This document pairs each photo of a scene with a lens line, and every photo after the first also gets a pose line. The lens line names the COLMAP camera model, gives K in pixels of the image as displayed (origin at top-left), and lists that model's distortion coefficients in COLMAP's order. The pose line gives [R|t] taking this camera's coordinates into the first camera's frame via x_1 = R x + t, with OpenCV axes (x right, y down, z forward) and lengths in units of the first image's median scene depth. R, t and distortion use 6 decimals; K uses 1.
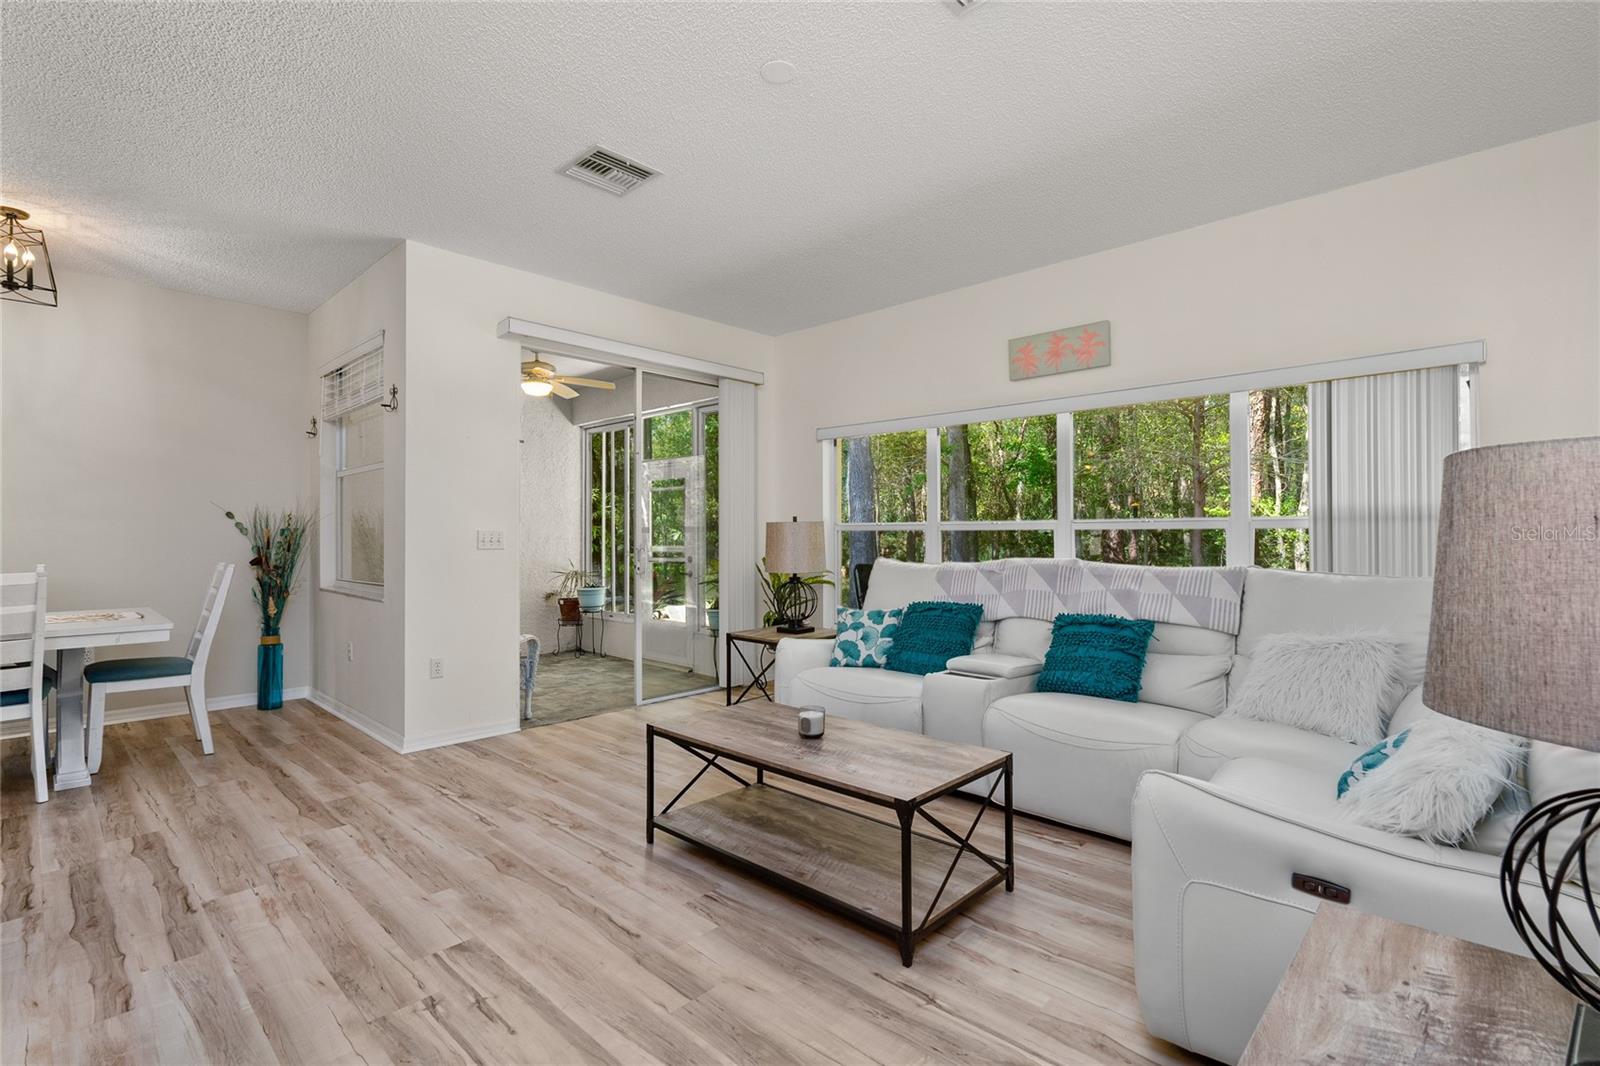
lens RADIAL K [[739.6, 0, 799.4], [0, 739.6, 525.0], [0, 0, 1]] dist [-0.003251, -0.001218]
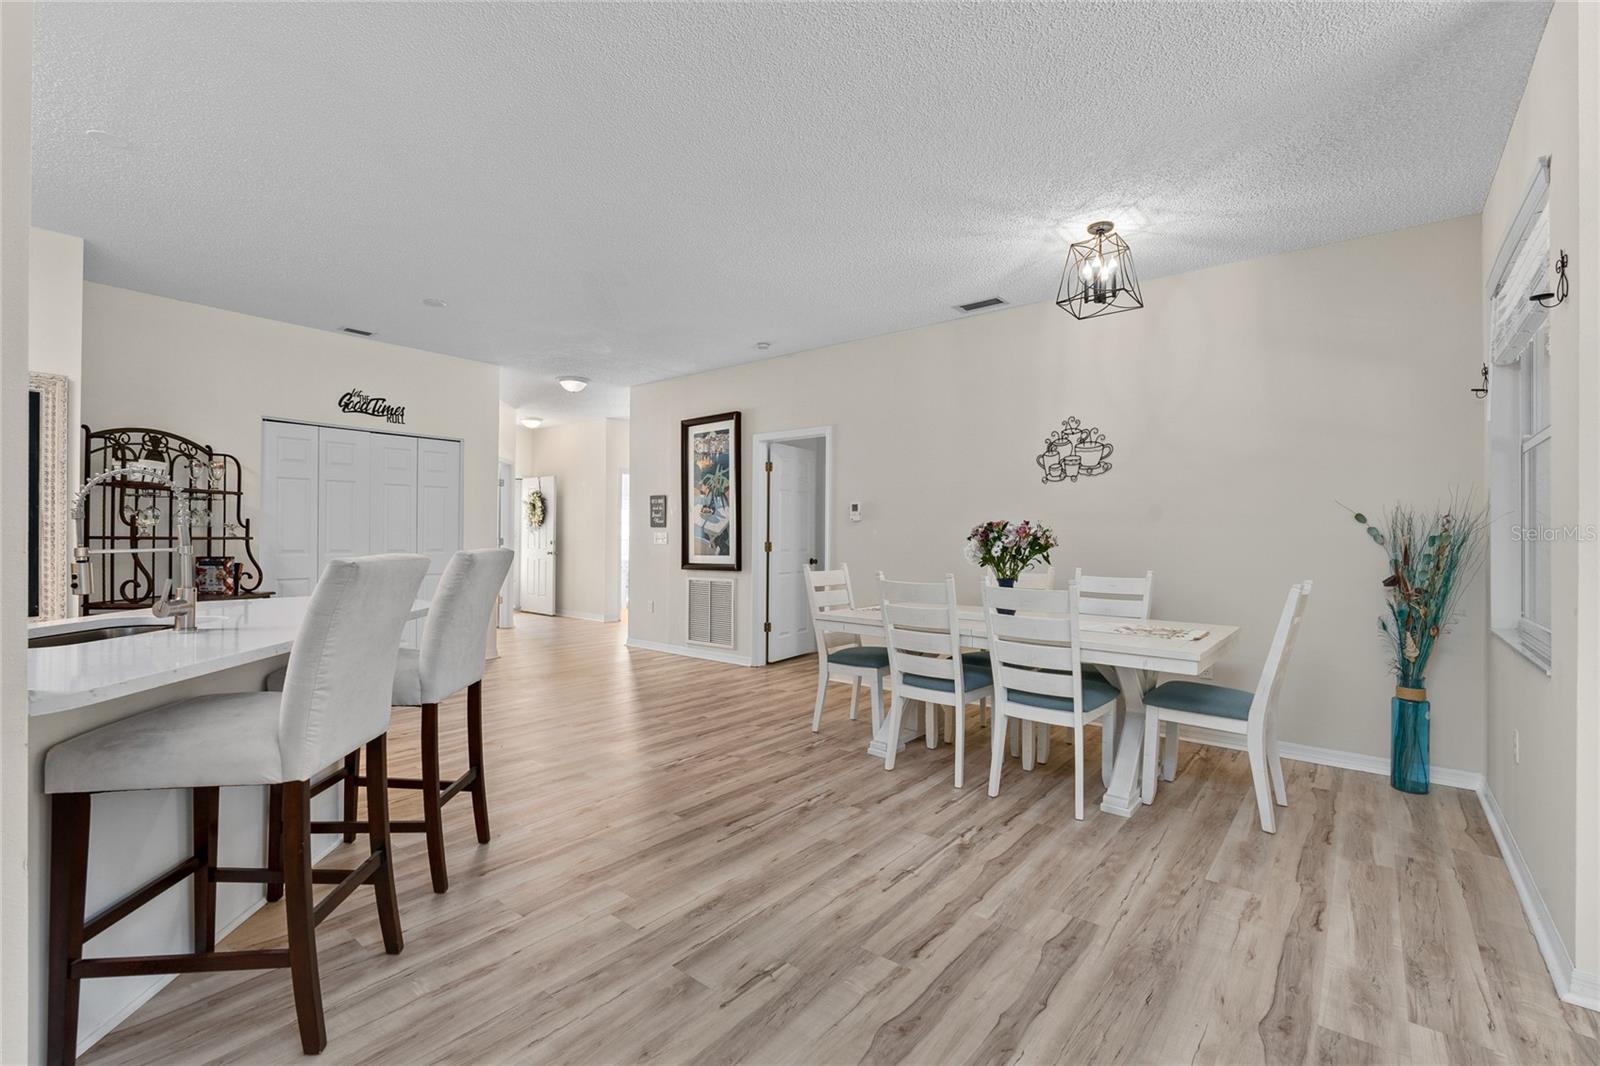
lens RADIAL K [[702.3, 0, 797.4], [0, 702.3, 529.7], [0, 0, 1]] dist [-0.002994, -0.000188]
pose [[0.072009, -0.004469, -0.997394, -0.138612], [0.001651, 0.999989, -0.004361, 0.001855], [0.997403, -0.001333, 0.072016, 0.557103]]
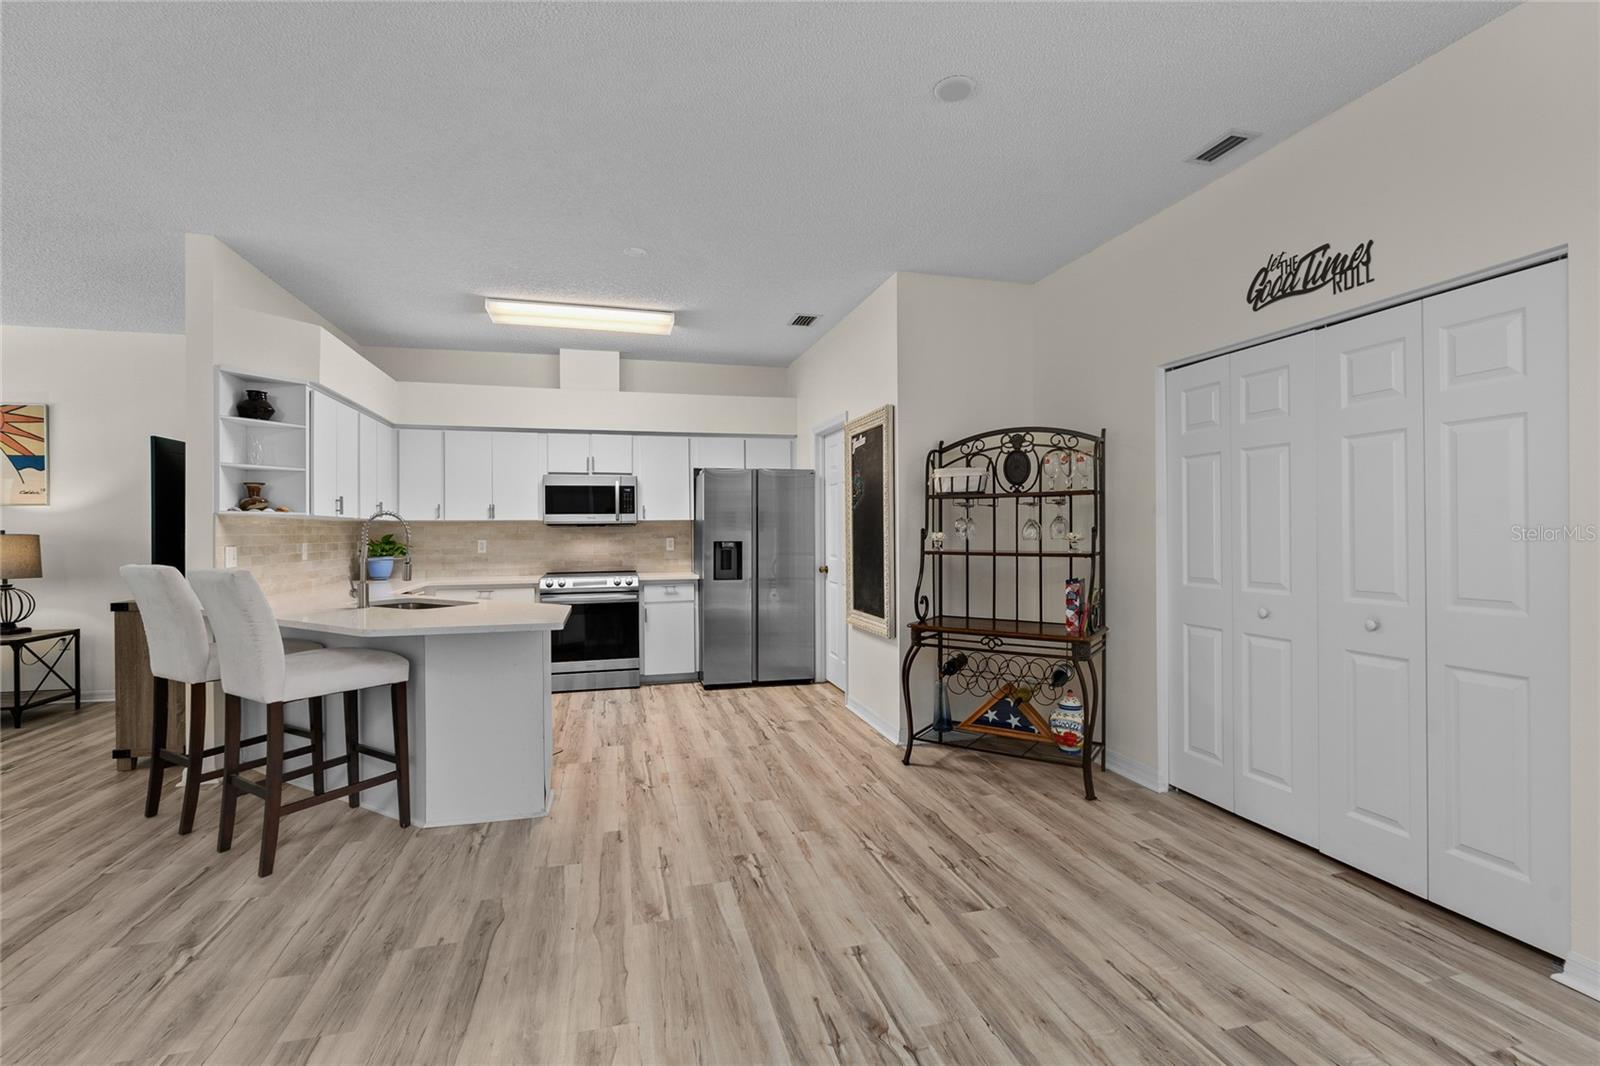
lens RADIAL K [[702.3, 0, 805.3], [0, 702.3, 533.5], [0, 0, 1]] dist [-0.002994, -0.000188]
pose [[-0.852076, 0.004970, 0.523394, -1.908402], [0.001254, 0.999971, -0.007454, -0.013529], [-0.523416, -0.005695, -0.852058, 0.605344]]
